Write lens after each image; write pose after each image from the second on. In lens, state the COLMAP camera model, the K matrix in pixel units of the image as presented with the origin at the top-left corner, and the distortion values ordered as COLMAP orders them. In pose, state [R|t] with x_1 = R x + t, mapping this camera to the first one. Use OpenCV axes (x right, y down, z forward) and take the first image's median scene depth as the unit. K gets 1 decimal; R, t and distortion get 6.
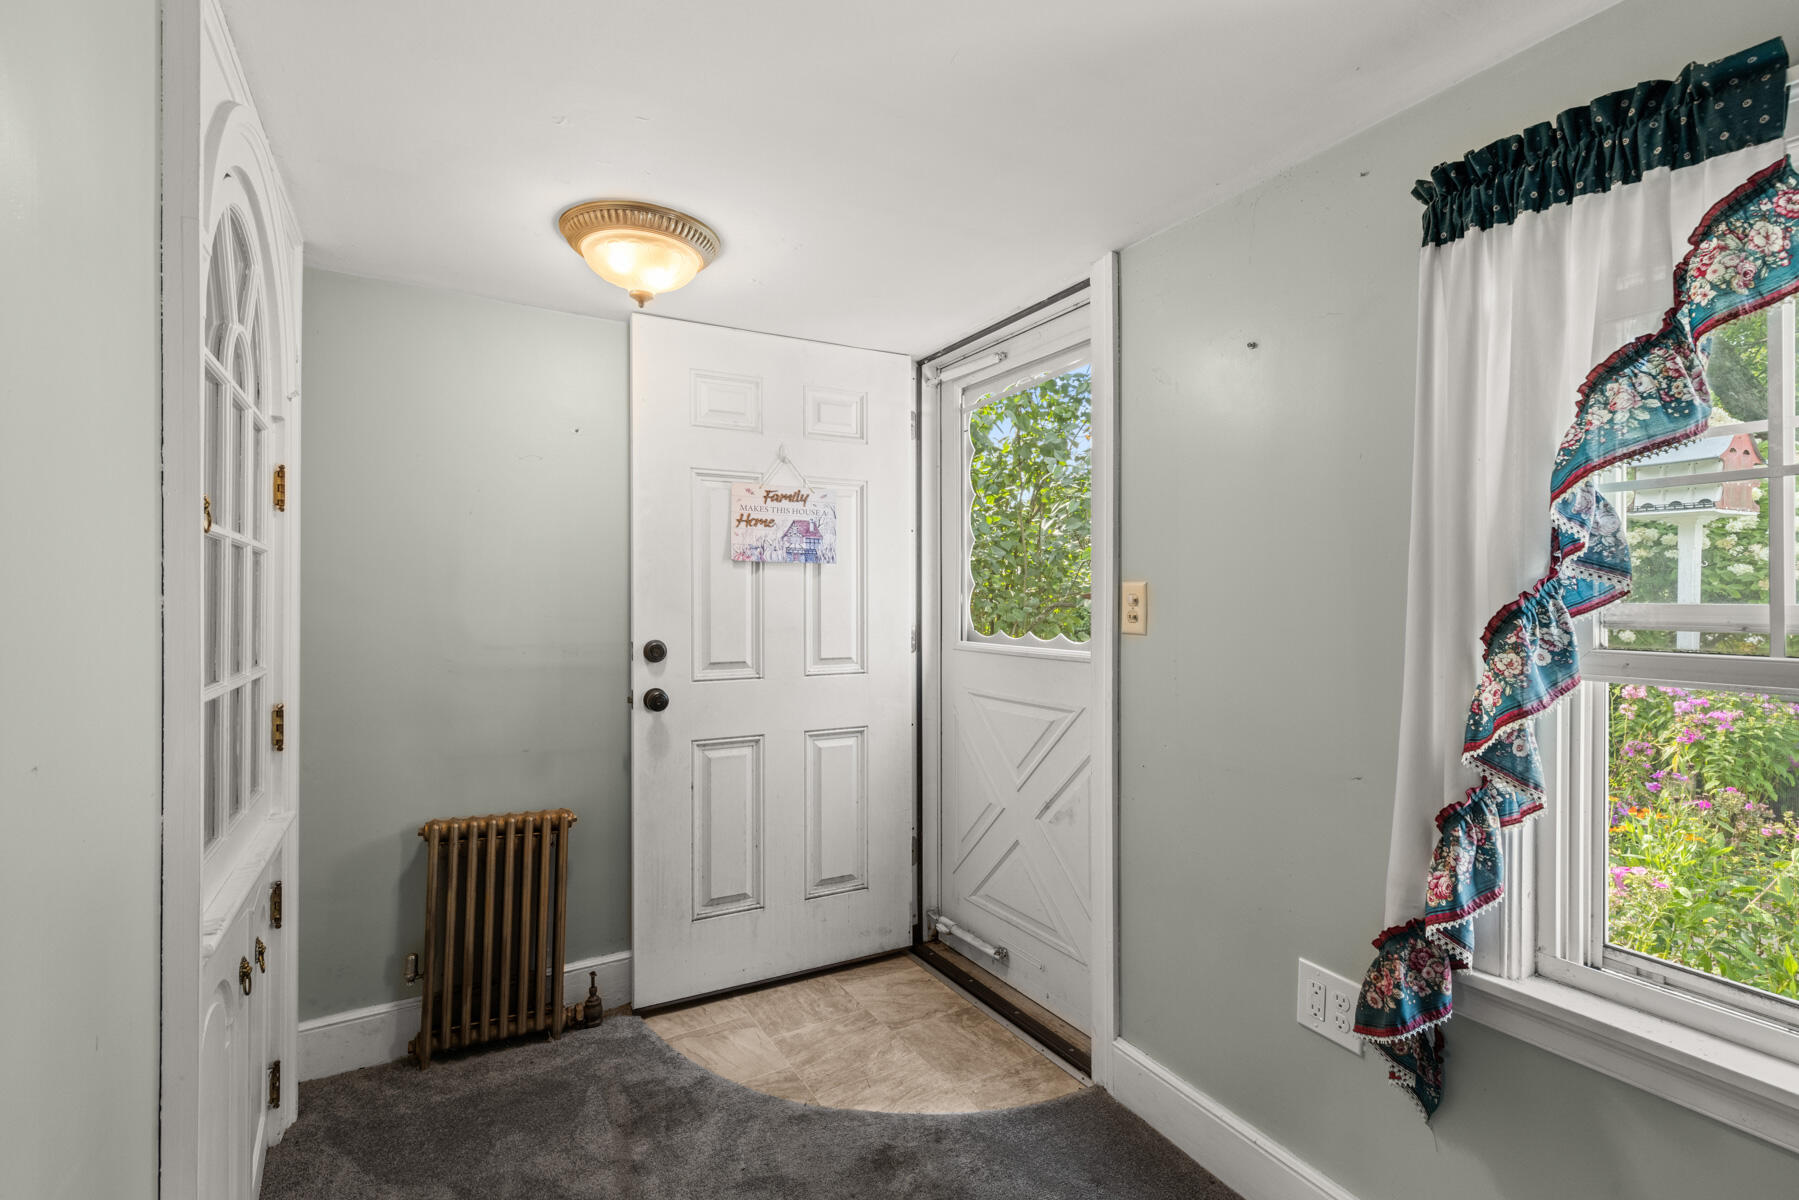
lens RADIAL K [[816.4, 0, 901.5], [0, 816.4, 593.9], [0, 0, 1]] dist [0.009706, -0.001216]
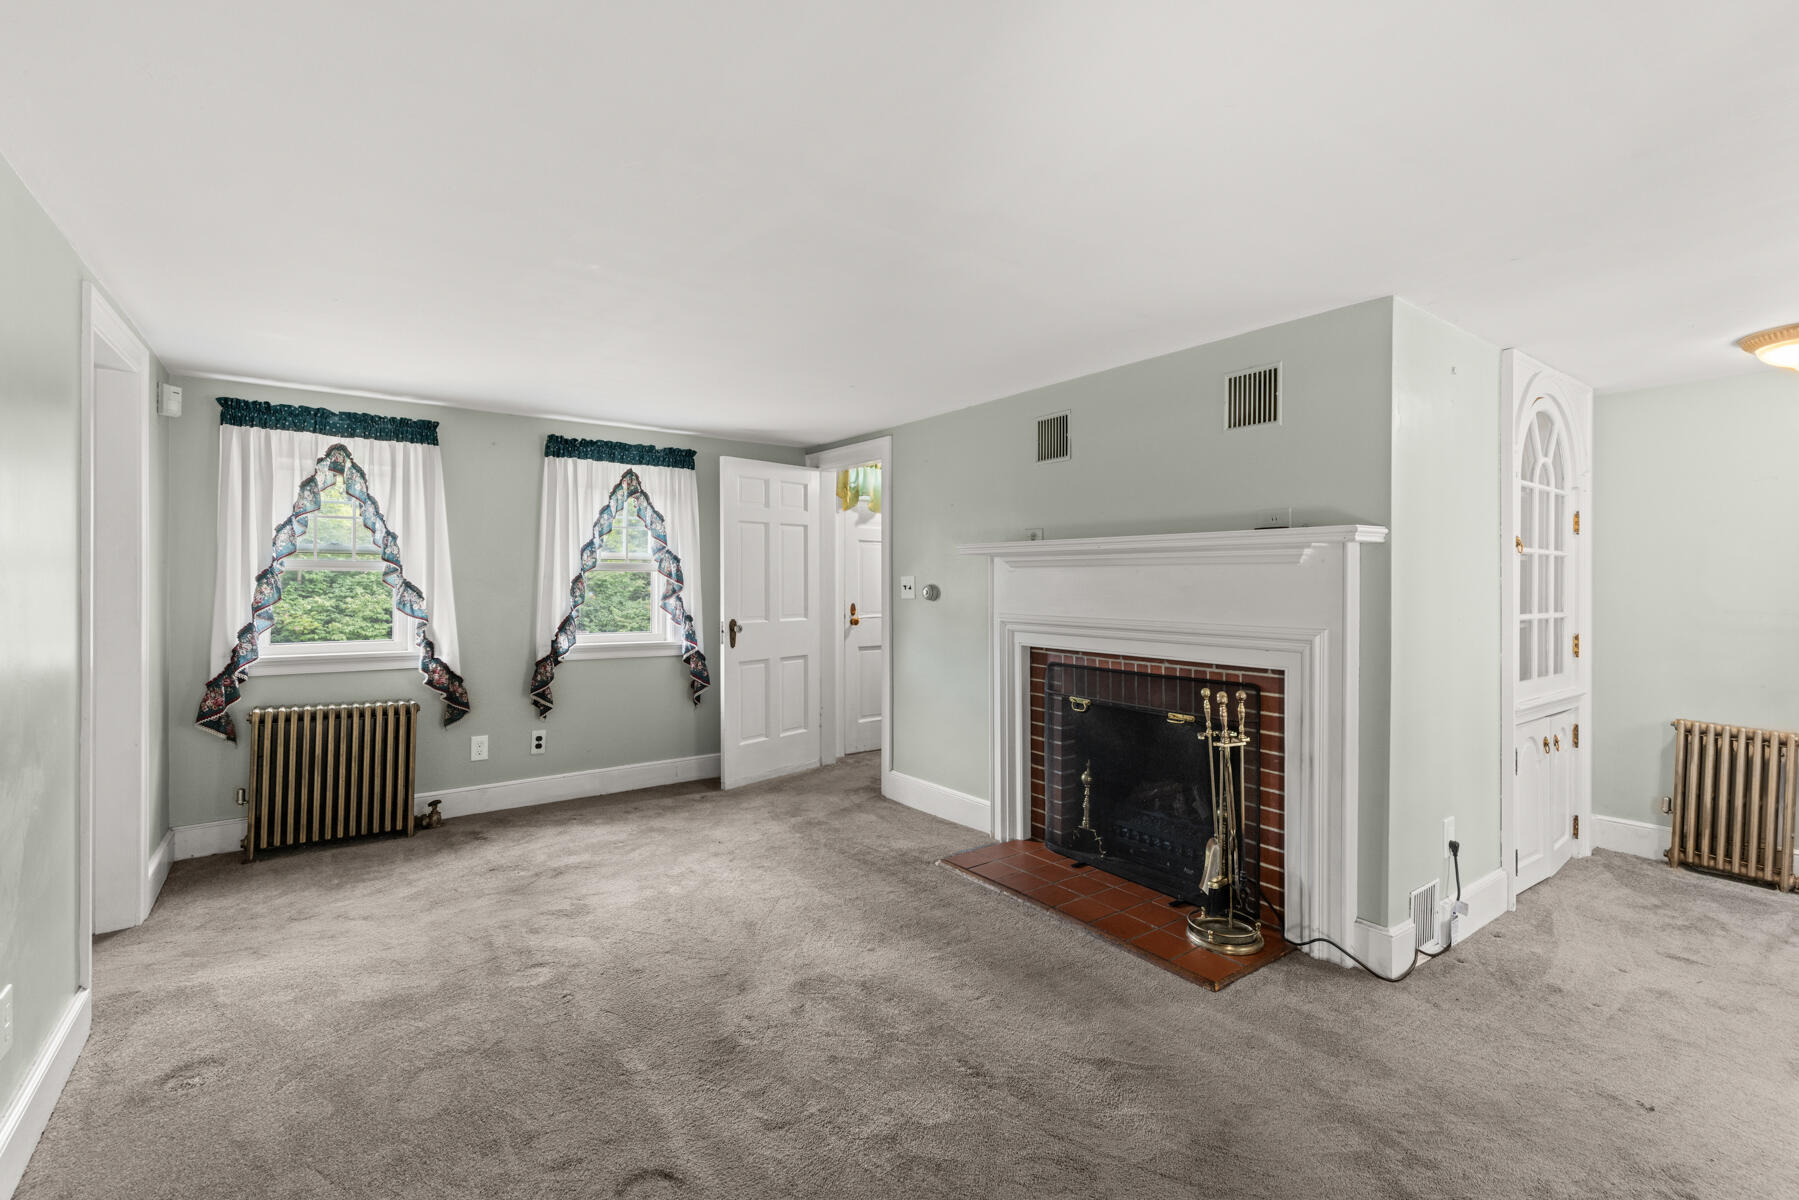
lens RADIAL K [[816.4, 0, 915.6], [0, 816.4, 586.3], [0, 0, 1]] dist [0.009706, -0.001216]
pose [[0.130168, 0.001404, -0.991491, 1.417374], [0.003679, 0.999991, 0.001899, 0.017116], [0.991485, -0.003895, 0.130162, -1.181762]]
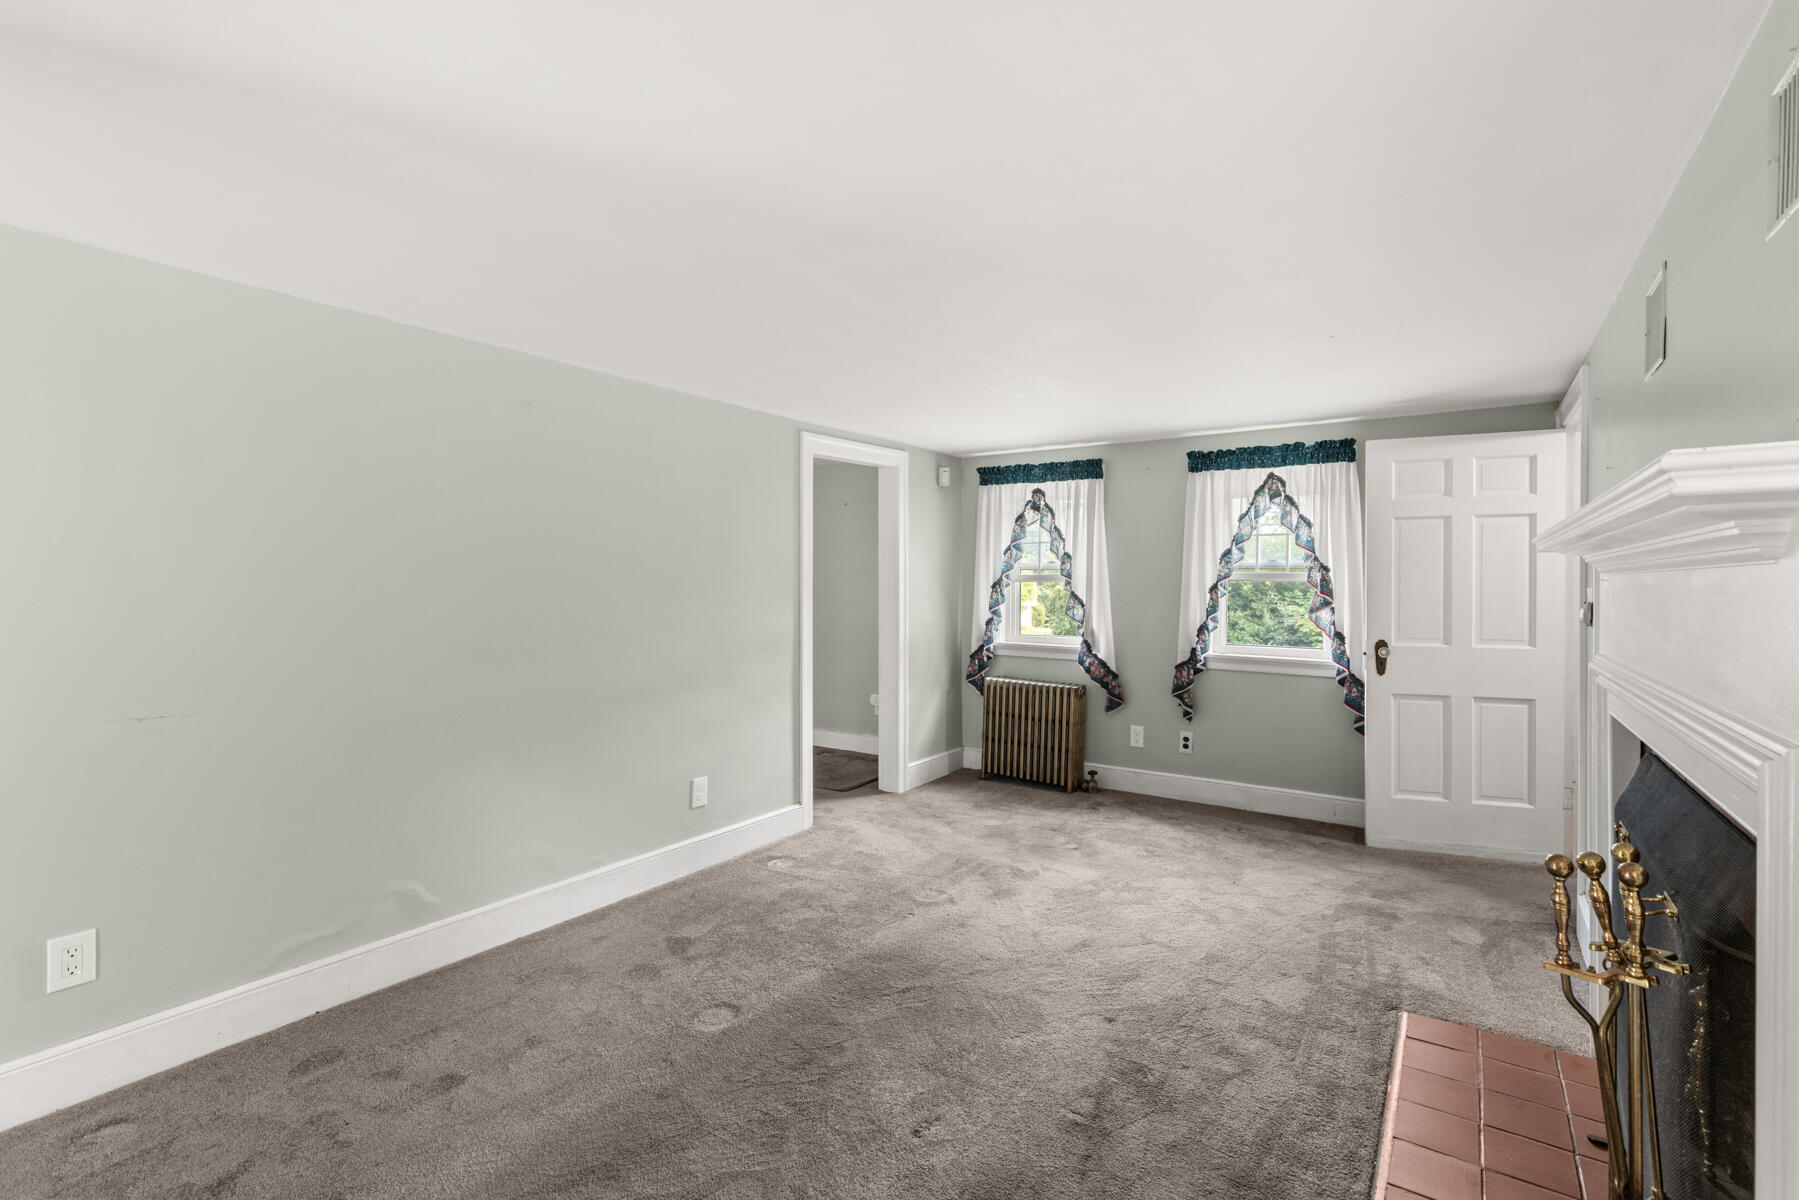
lens RADIAL K [[816.4, 0, 917.3], [0, 816.4, 601.3], [0, 0, 1]] dist [0.009706, -0.001216]
pose [[-0.896502, -0.002452, -0.443033, 0.508049], [-0.008893, 0.999883, 0.012462, 0.006240], [0.442950, 0.015112, -0.896419, 0.412610]]
